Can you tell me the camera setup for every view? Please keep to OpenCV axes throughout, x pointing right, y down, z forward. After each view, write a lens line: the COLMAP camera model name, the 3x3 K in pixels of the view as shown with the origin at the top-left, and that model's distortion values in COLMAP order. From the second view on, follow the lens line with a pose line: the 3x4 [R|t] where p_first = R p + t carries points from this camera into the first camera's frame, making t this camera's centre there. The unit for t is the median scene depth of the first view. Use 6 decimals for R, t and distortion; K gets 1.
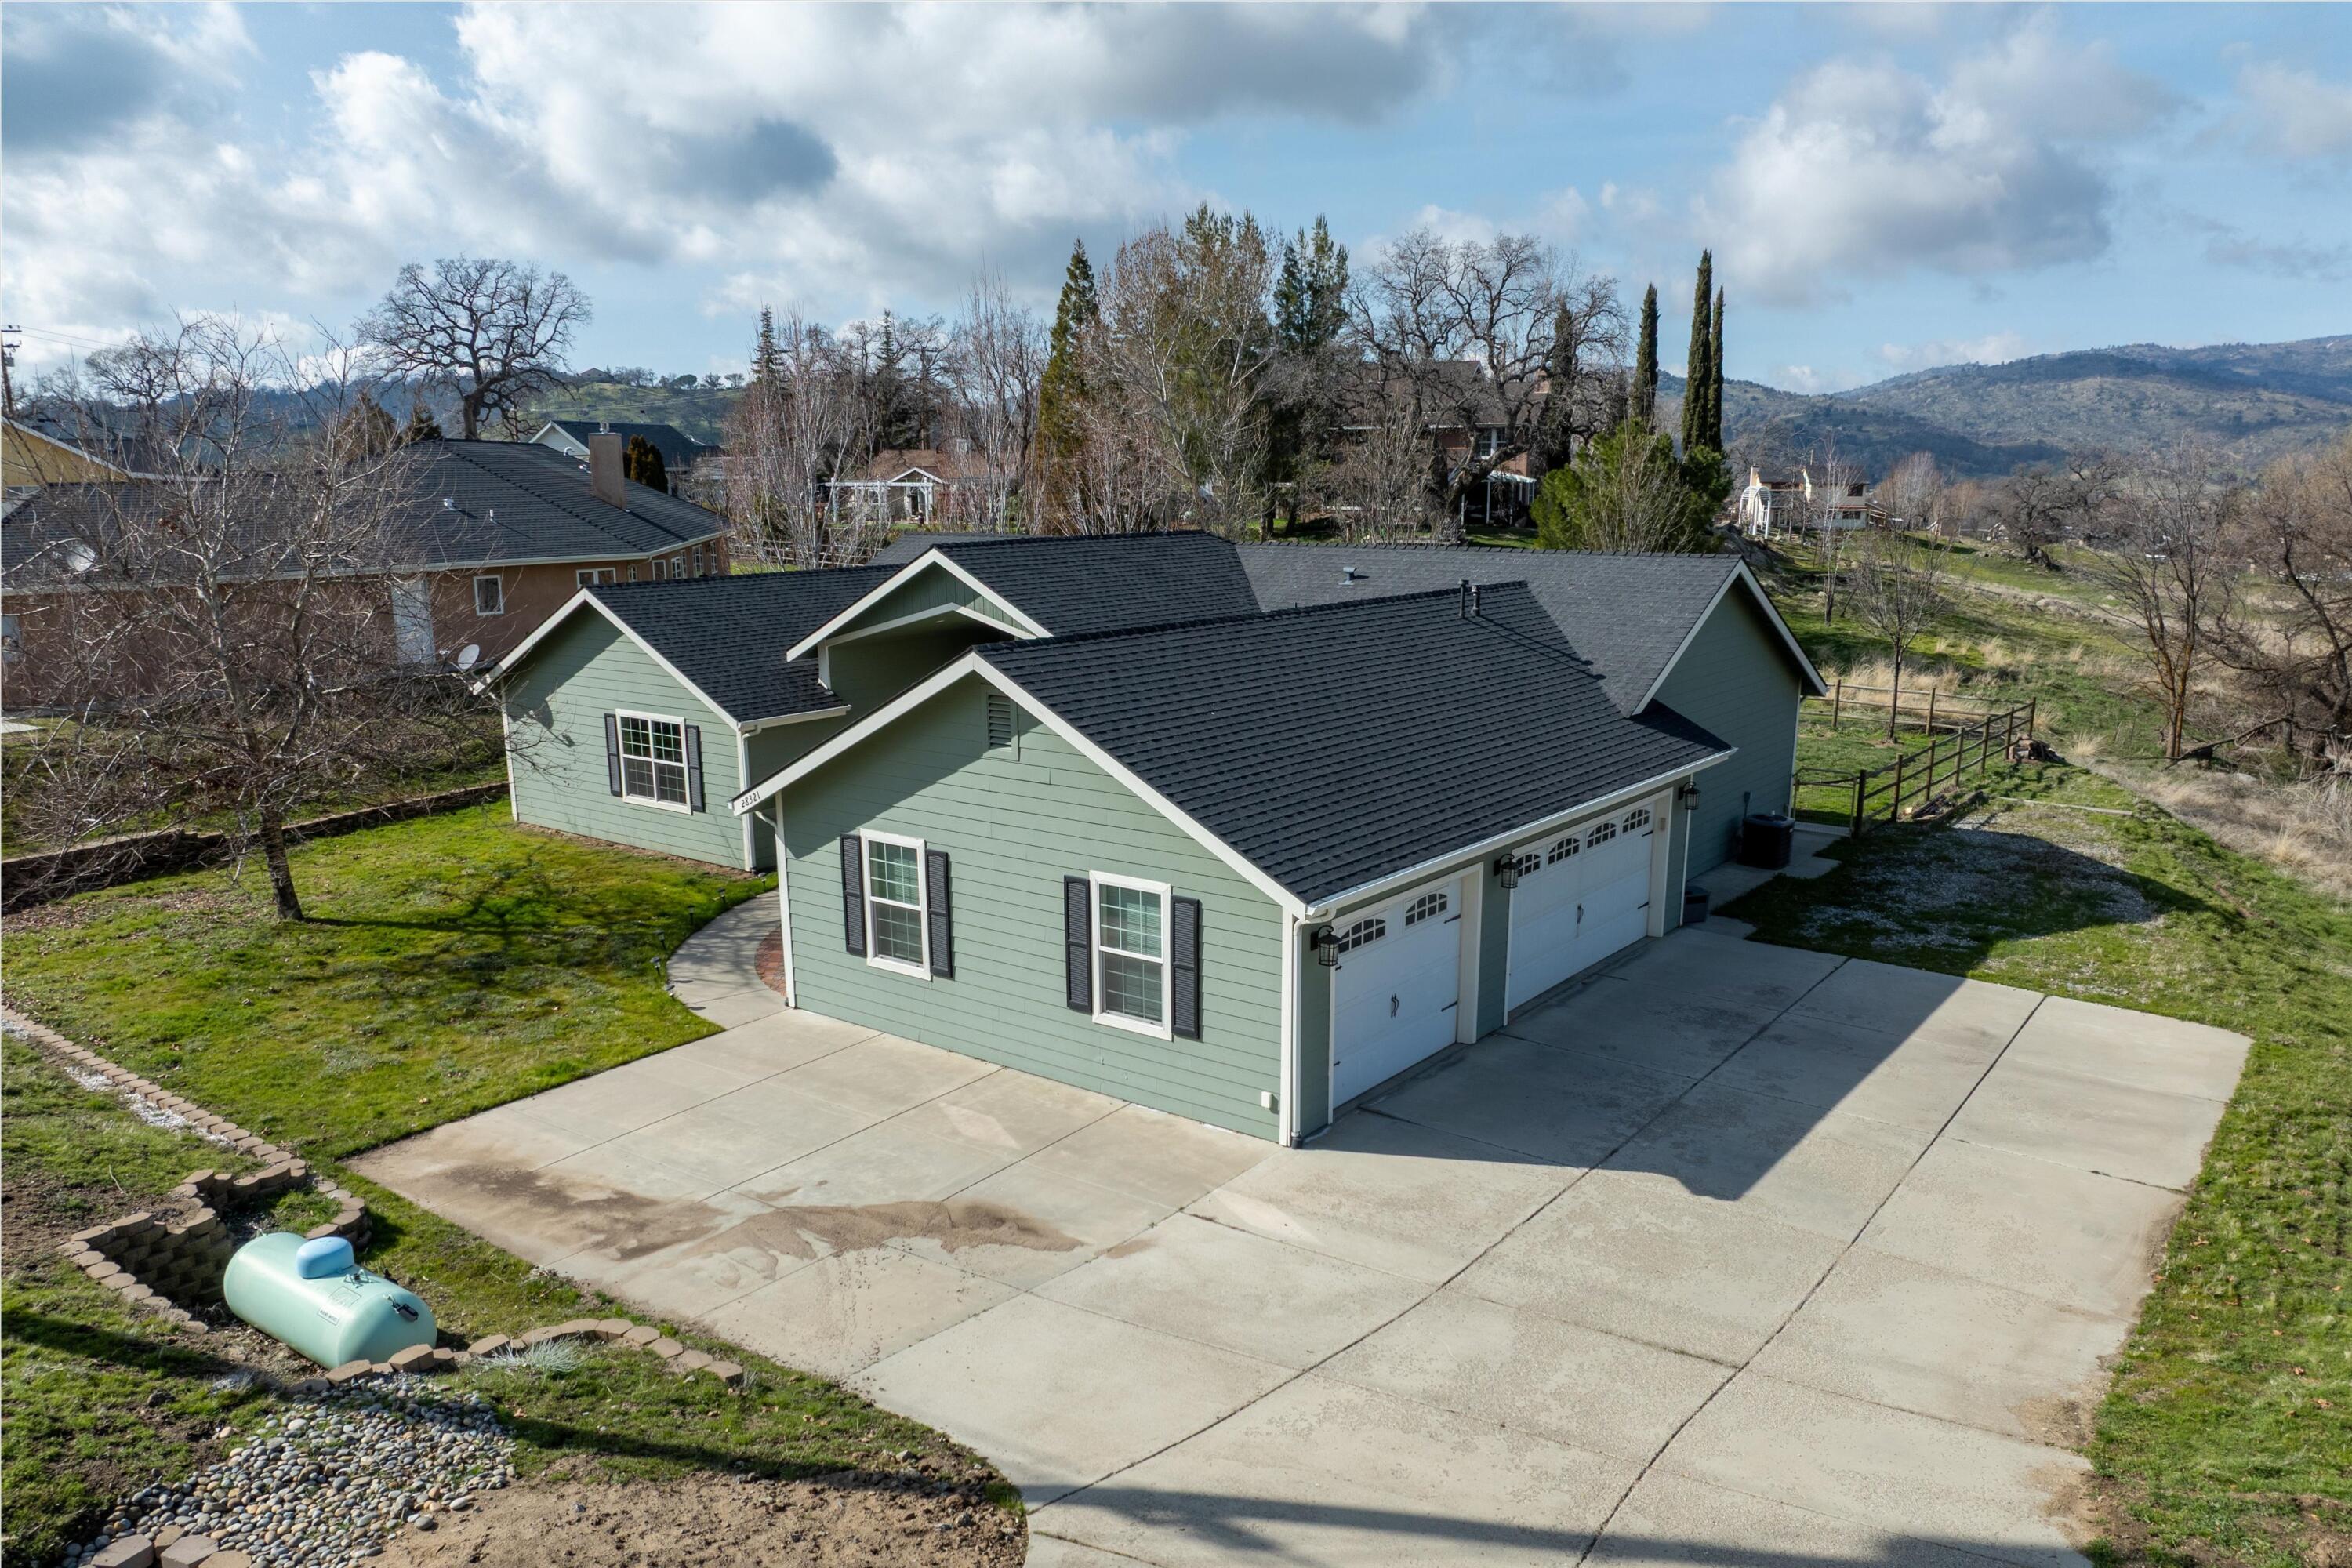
lens RADIAL K [[1679.2, 0, 1177.7], [0, 1679.2, 832.4], [0, 0, 1]] dist [-0.062155, 0.032770]
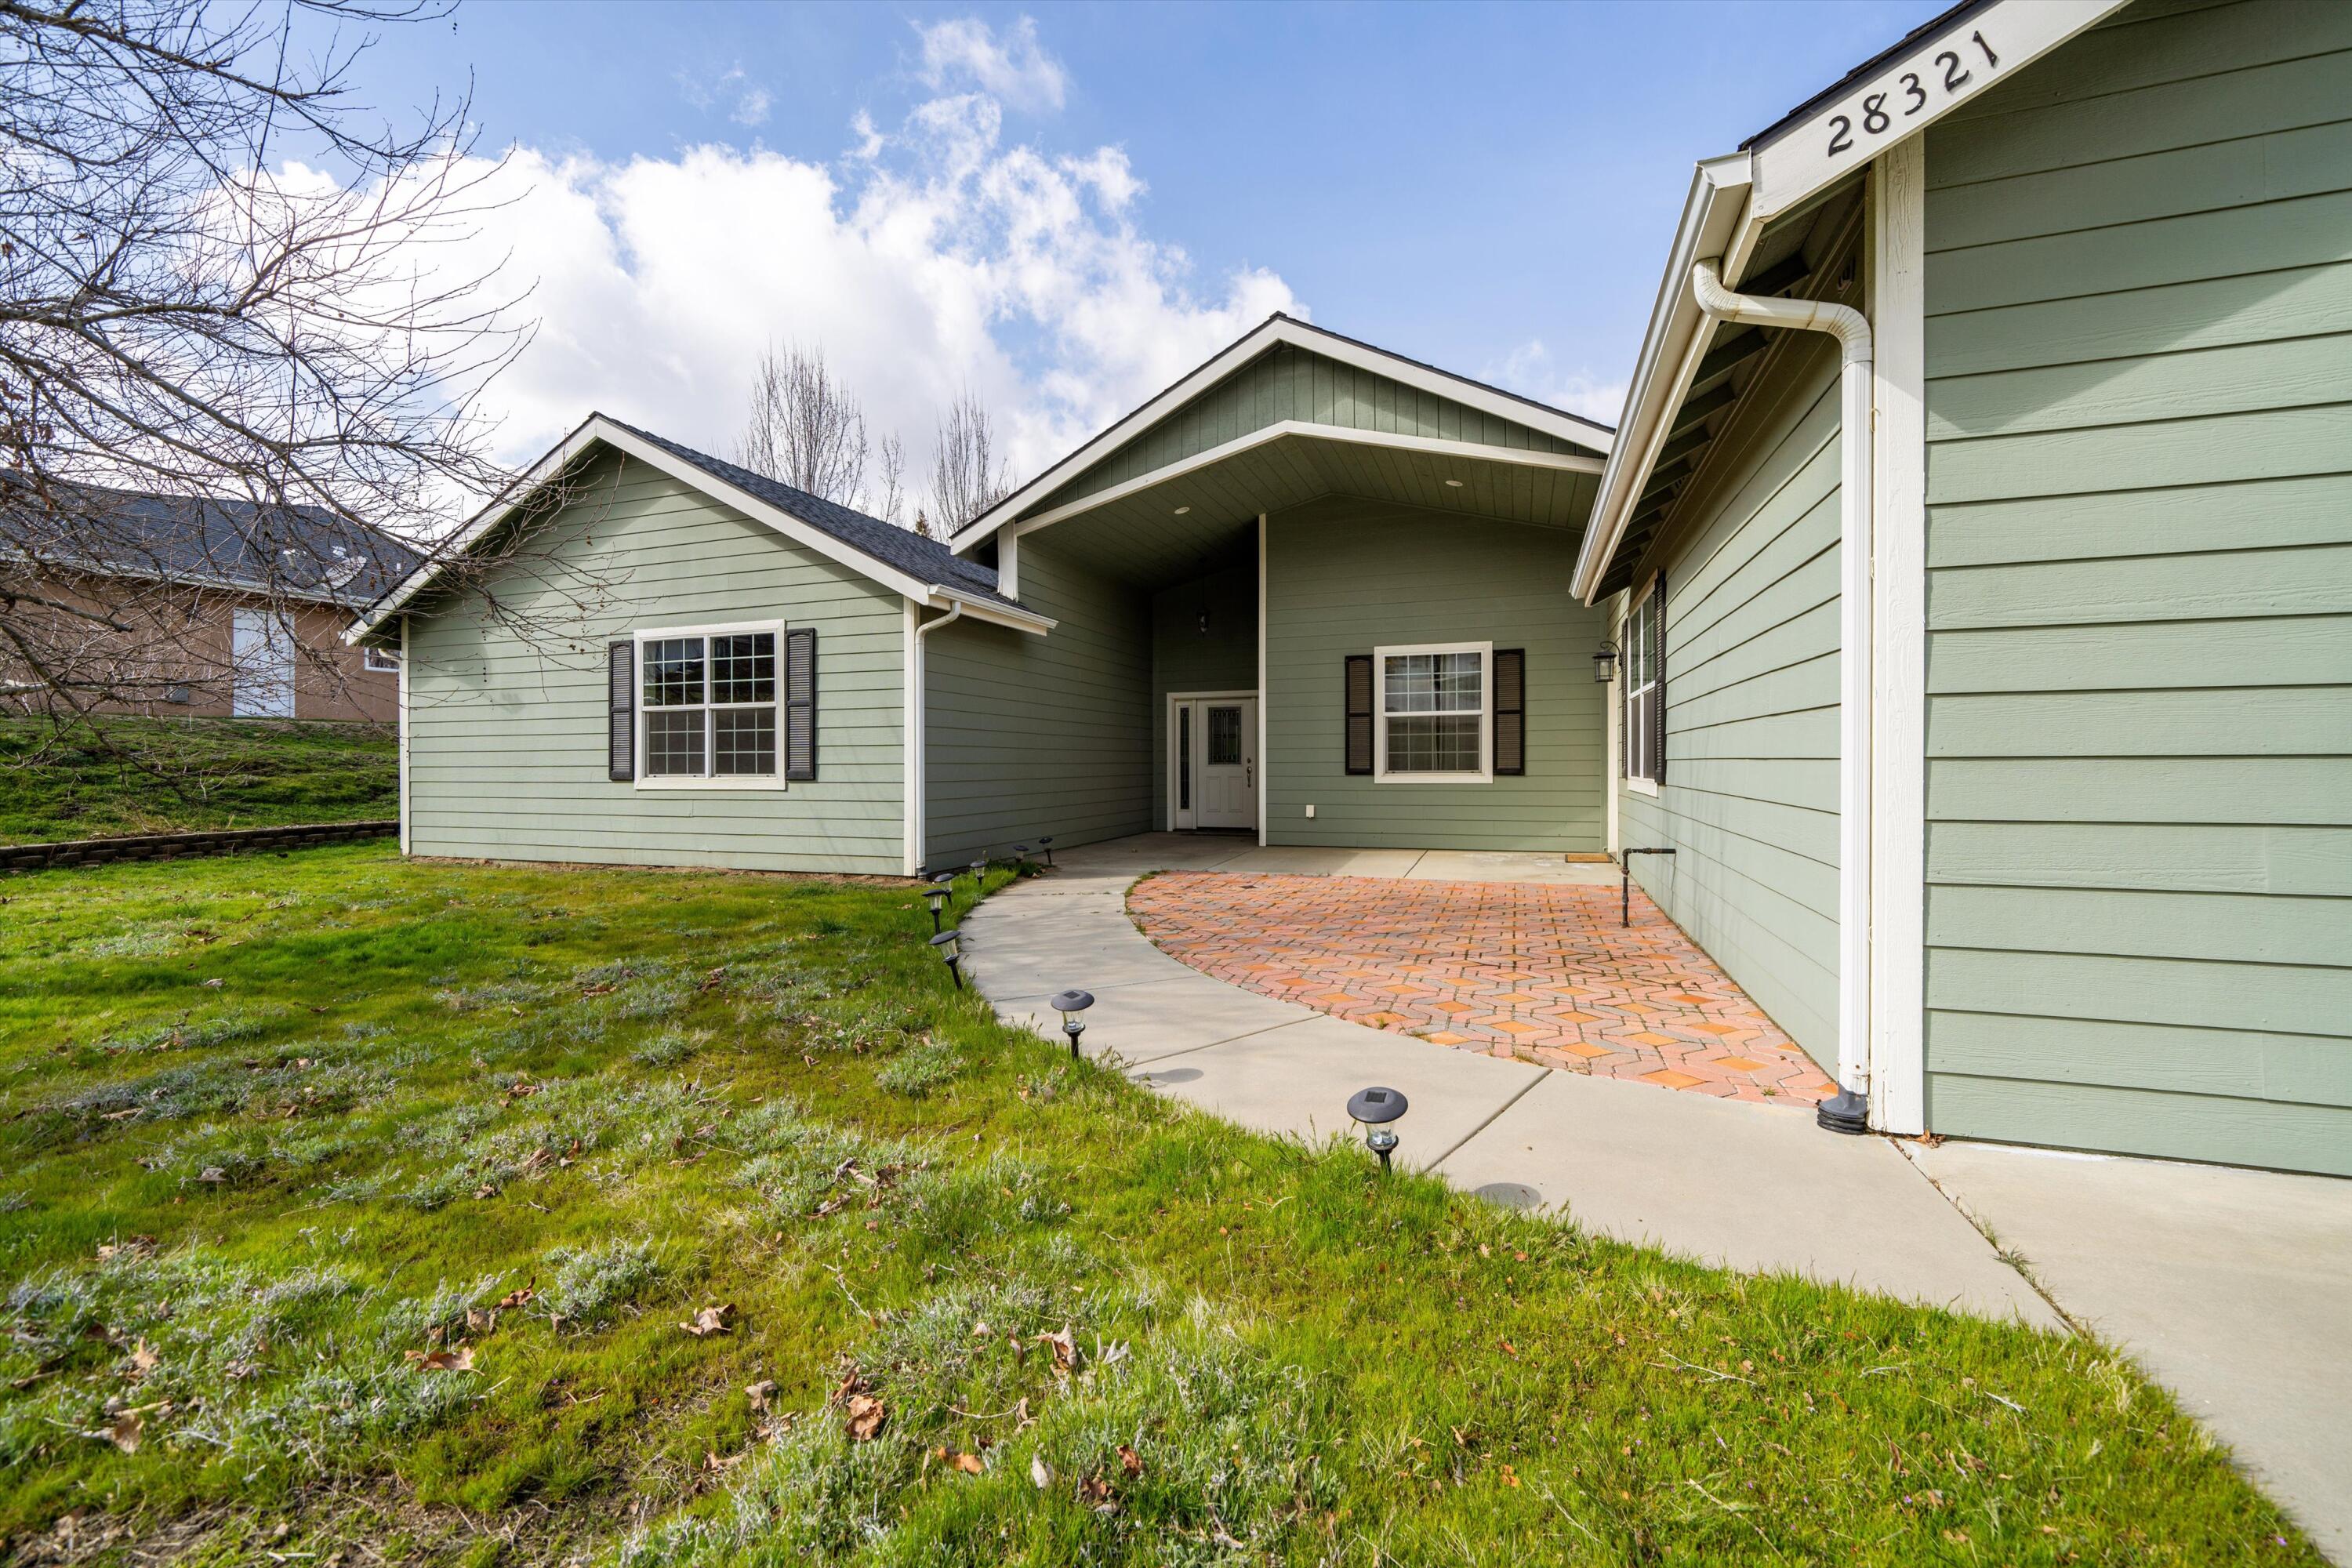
lens RADIAL K [[961.8, 0, 1178.6], [0, 961.8, 757.8], [0, 0, 1]] dist [-0.001325, -0.000055]
pose [[0.952909, 0.001963, 0.303252, -0.293451], [0.063574, 0.976466, -0.206091, 0.061670], [-0.296519, 0.215664, 0.930358, 0.725386]]
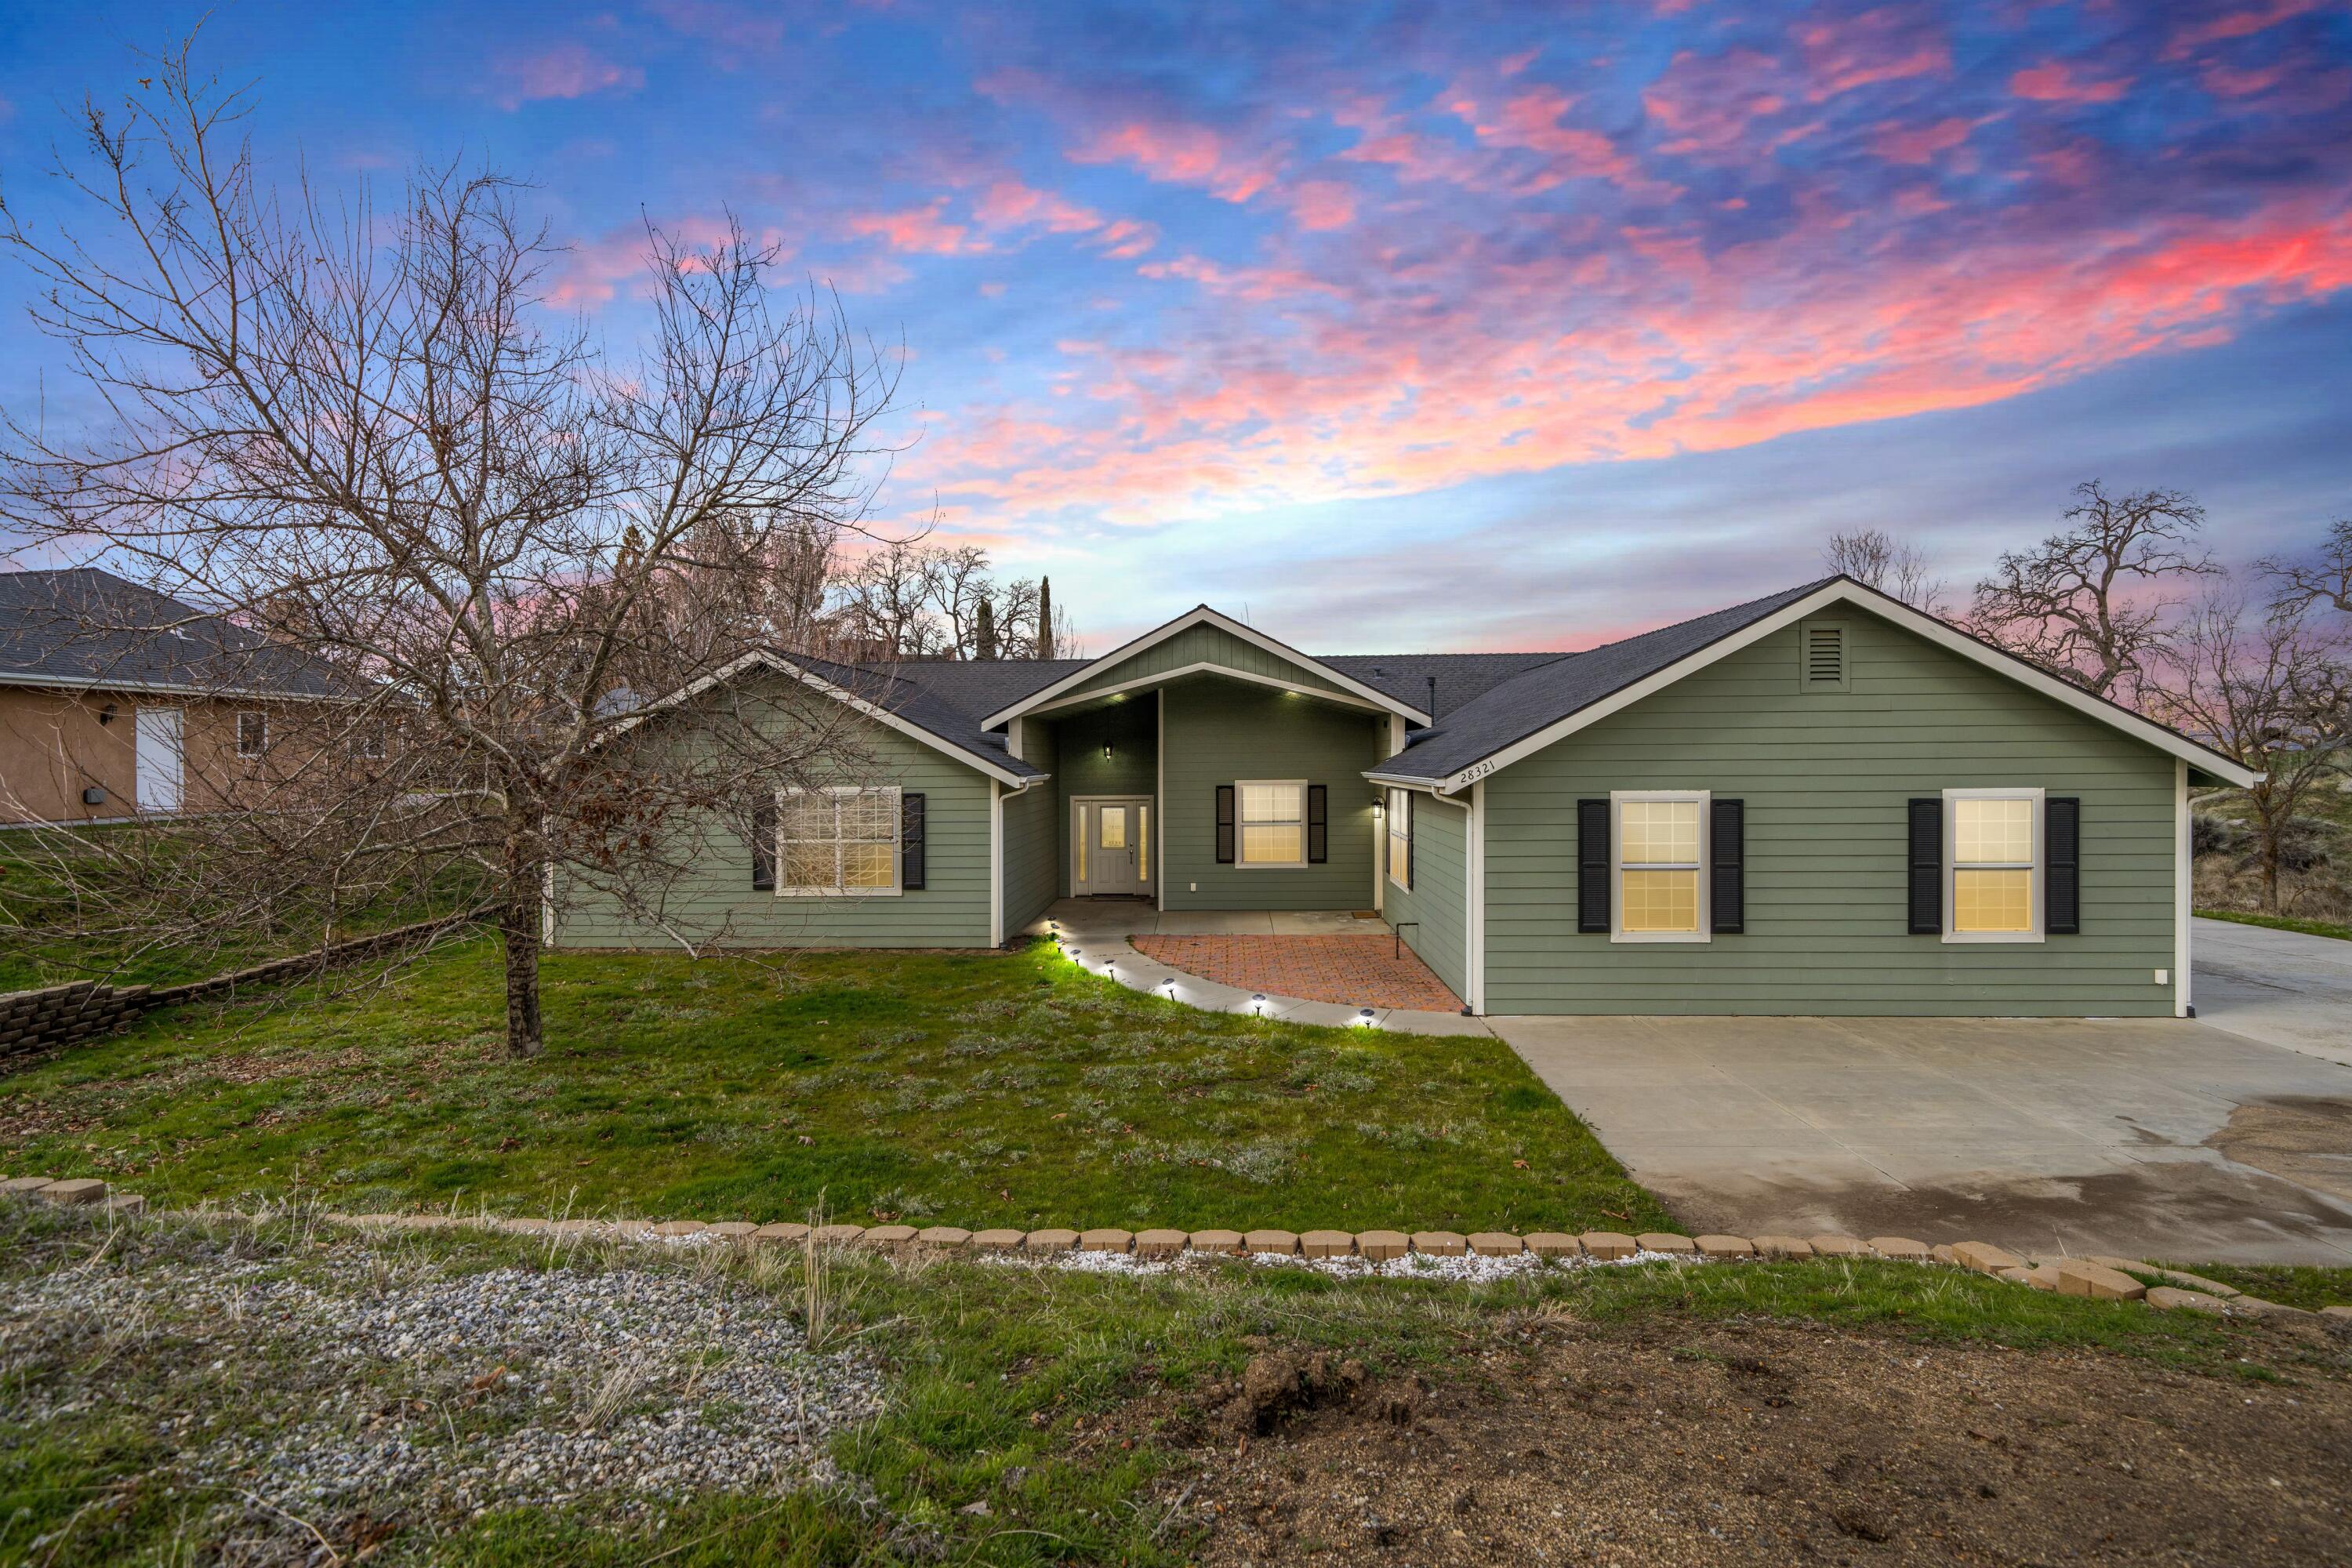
lens RADIAL K [[1102.8, 0, 1176.8], [0, 1102.8, 757.5], [0, 0, 1]] dist [-0.001711, 0.000708]
pose [[0.827342, 0.000081, 0.561699, -0.559150], [0.121972, 0.976112, -0.179798, 0.046180], [-0.548296, 0.217266, 0.807568, 0.474091]]
